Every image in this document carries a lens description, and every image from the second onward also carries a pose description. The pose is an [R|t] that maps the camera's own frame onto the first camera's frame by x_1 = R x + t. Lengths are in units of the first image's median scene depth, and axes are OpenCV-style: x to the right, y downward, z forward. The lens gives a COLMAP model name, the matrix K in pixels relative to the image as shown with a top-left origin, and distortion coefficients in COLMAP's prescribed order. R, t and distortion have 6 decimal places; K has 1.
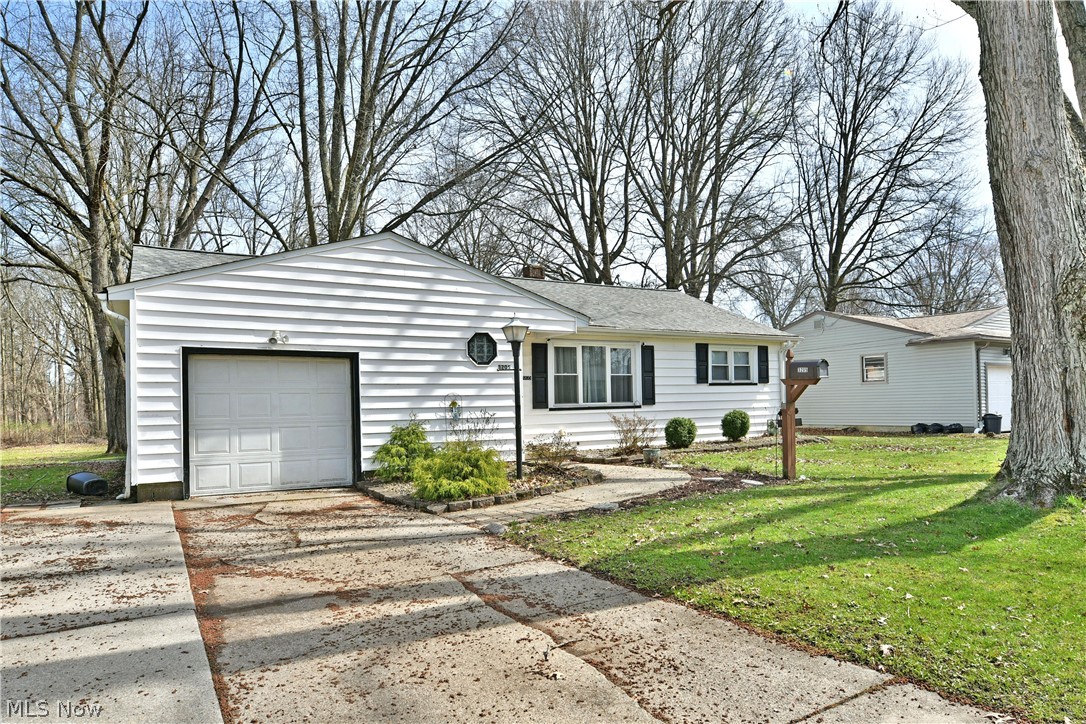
lens RADIAL K [[655.1, 0, 539.6], [0, 655.1, 356.1], [0, 0, 1]] dist [-0.013305, -0.004617]
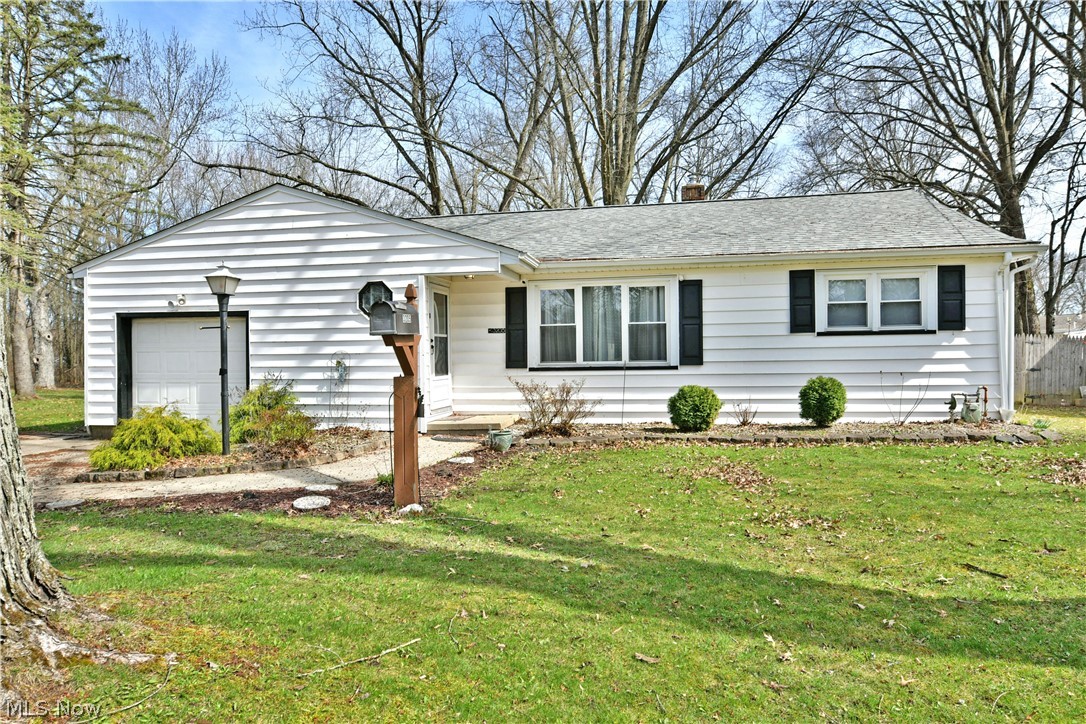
lens RADIAL K [[655.1, 0, 475.6], [0, 655.1, 331.3], [0, 0, 1]] dist [-0.013305, -0.004617]
pose [[0.756820, -0.013893, -0.653476, 0.475479], [0.043578, 0.998622, 0.029240, 0.008667], [0.652169, -0.050607, 0.756383, 0.347638]]
